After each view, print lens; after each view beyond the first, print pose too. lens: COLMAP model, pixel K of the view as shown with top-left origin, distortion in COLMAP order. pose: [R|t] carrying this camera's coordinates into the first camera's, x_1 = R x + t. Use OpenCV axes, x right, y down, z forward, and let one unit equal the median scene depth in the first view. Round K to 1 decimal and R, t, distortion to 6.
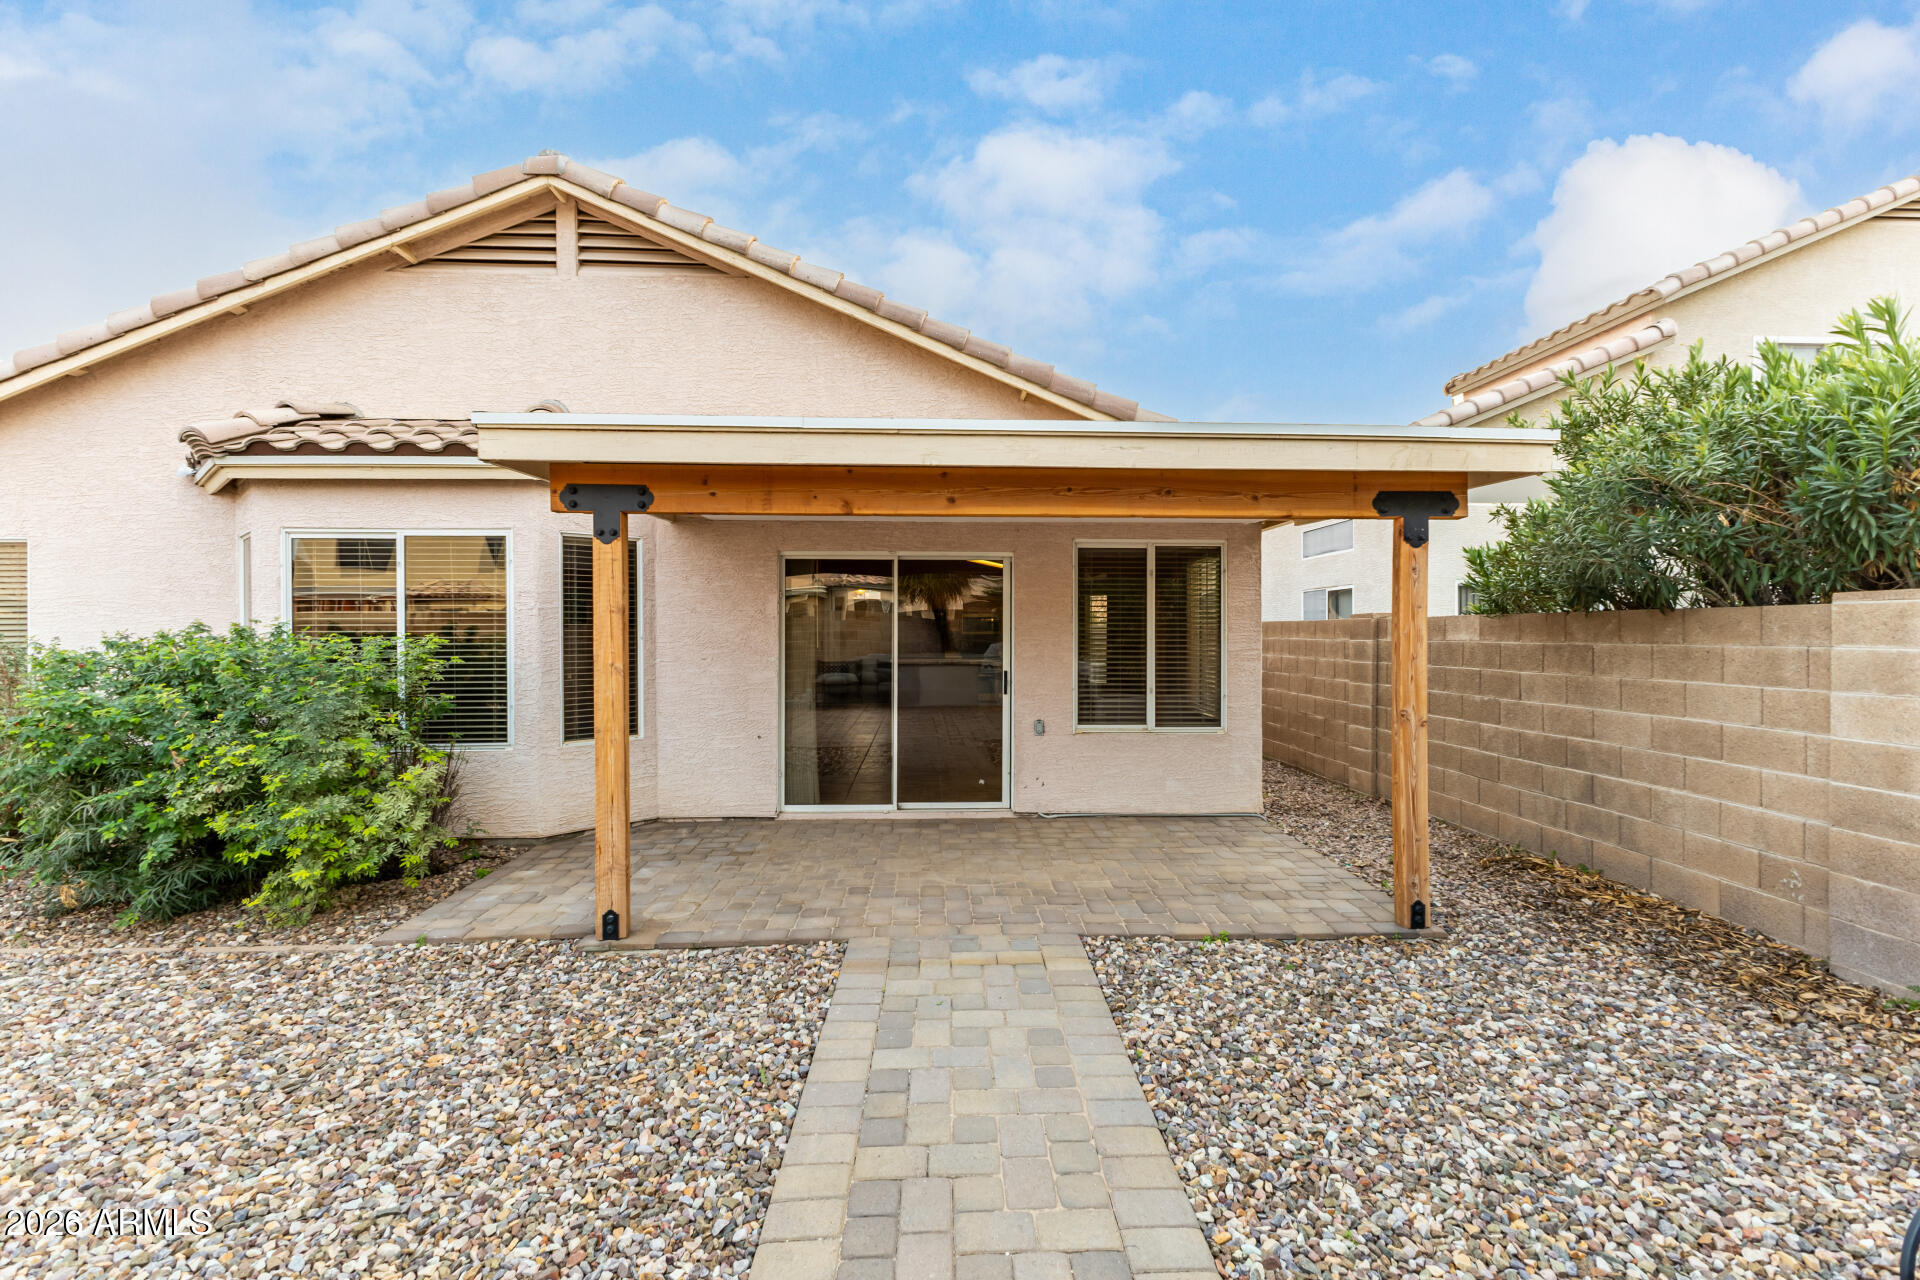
lens RADIAL K [[837.9, 0, 954.6], [0, 837.9, 640.8], [0, 0, 1]] dist [0.008869, -0.000544]
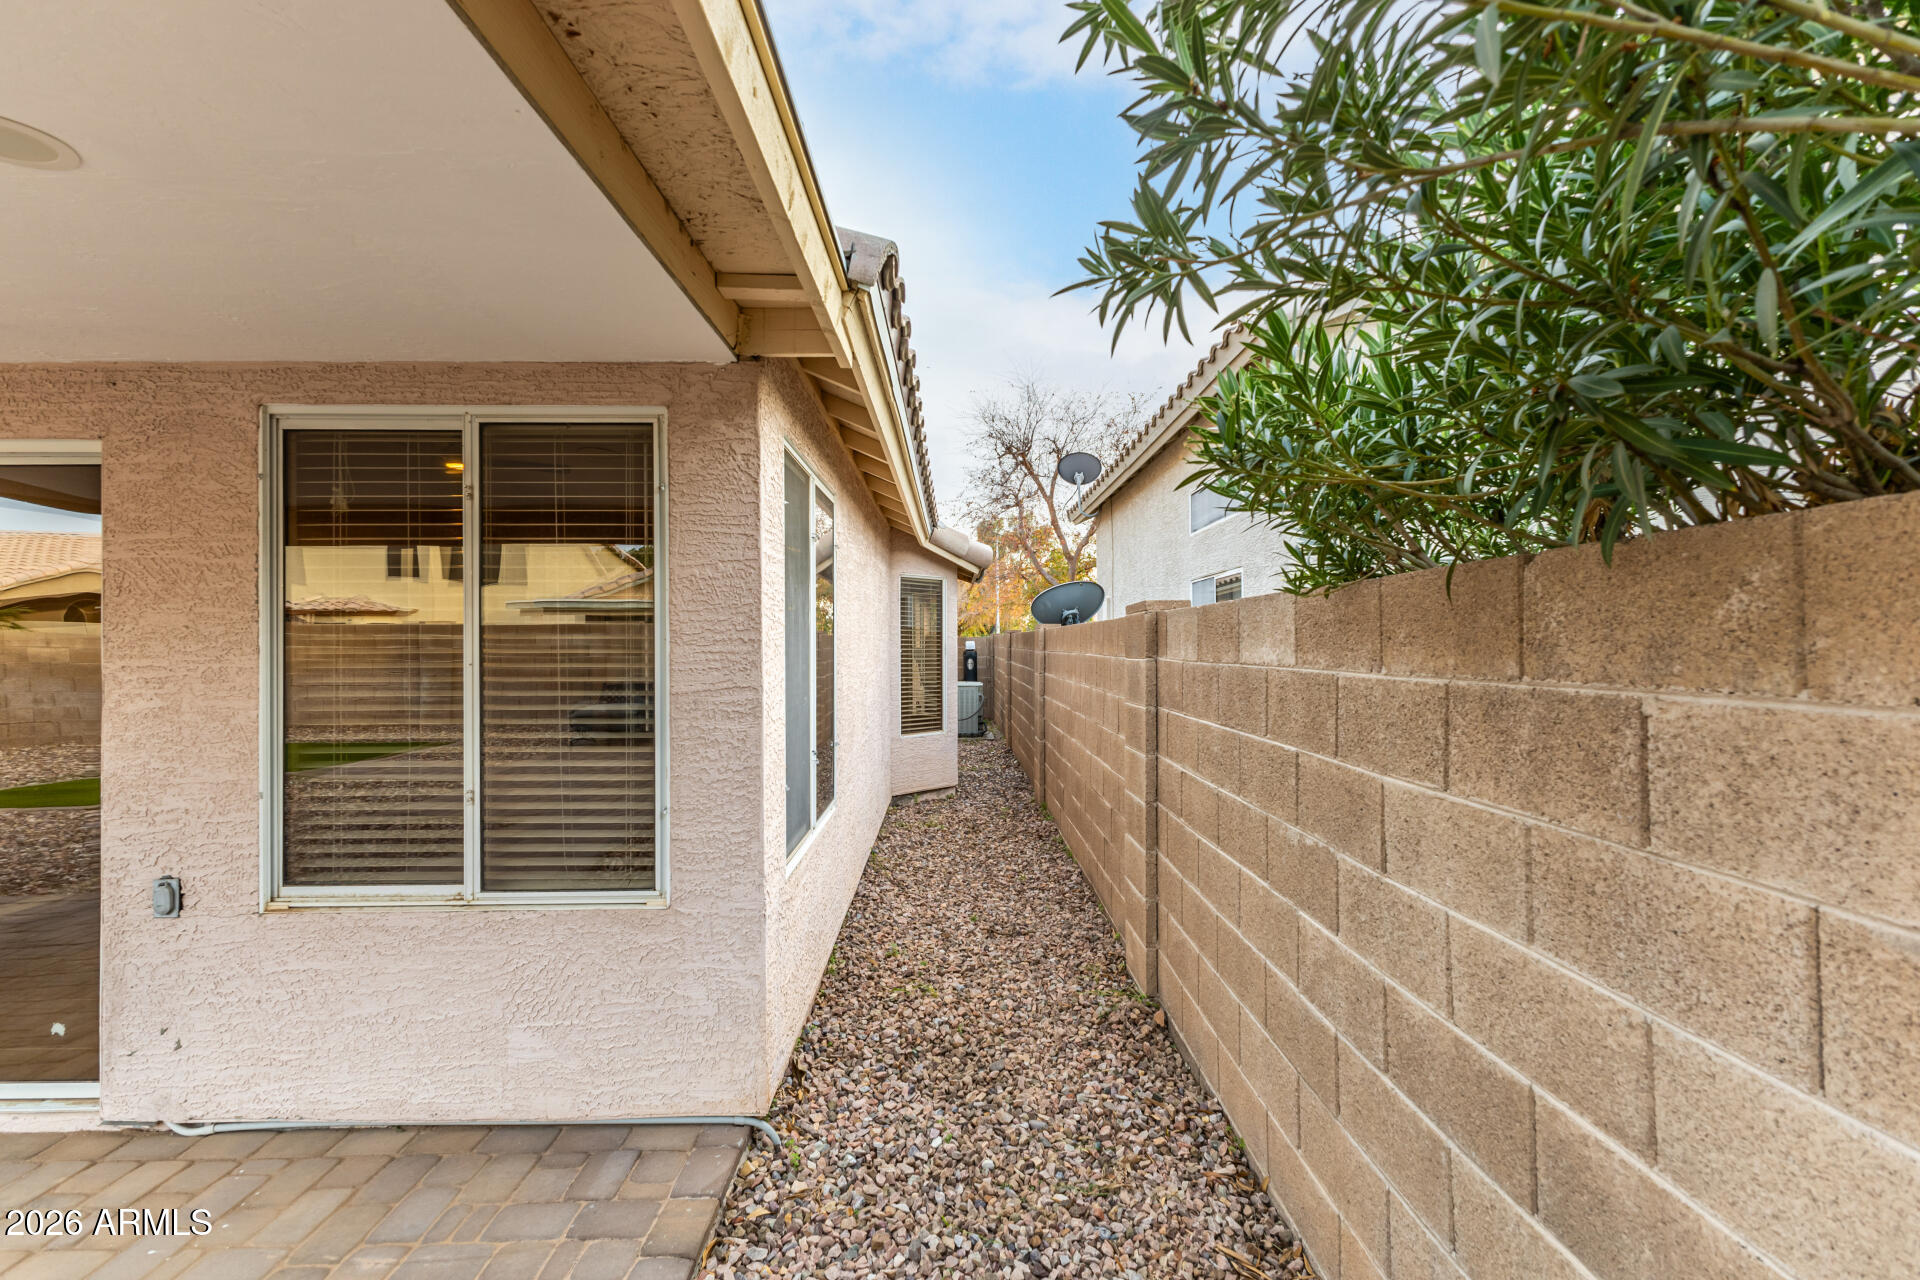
lens RADIAL K [[837.9, 0, 960.7], [0, 837.9, 644.1], [0, 0, 1]] dist [0.008869, -0.000544]
pose [[0.999741, -0.004951, -0.022232, 0.505946], [0.004746, 0.999946, -0.009273, -0.006352], [0.022277, 0.009165, 0.999710, 0.670818]]
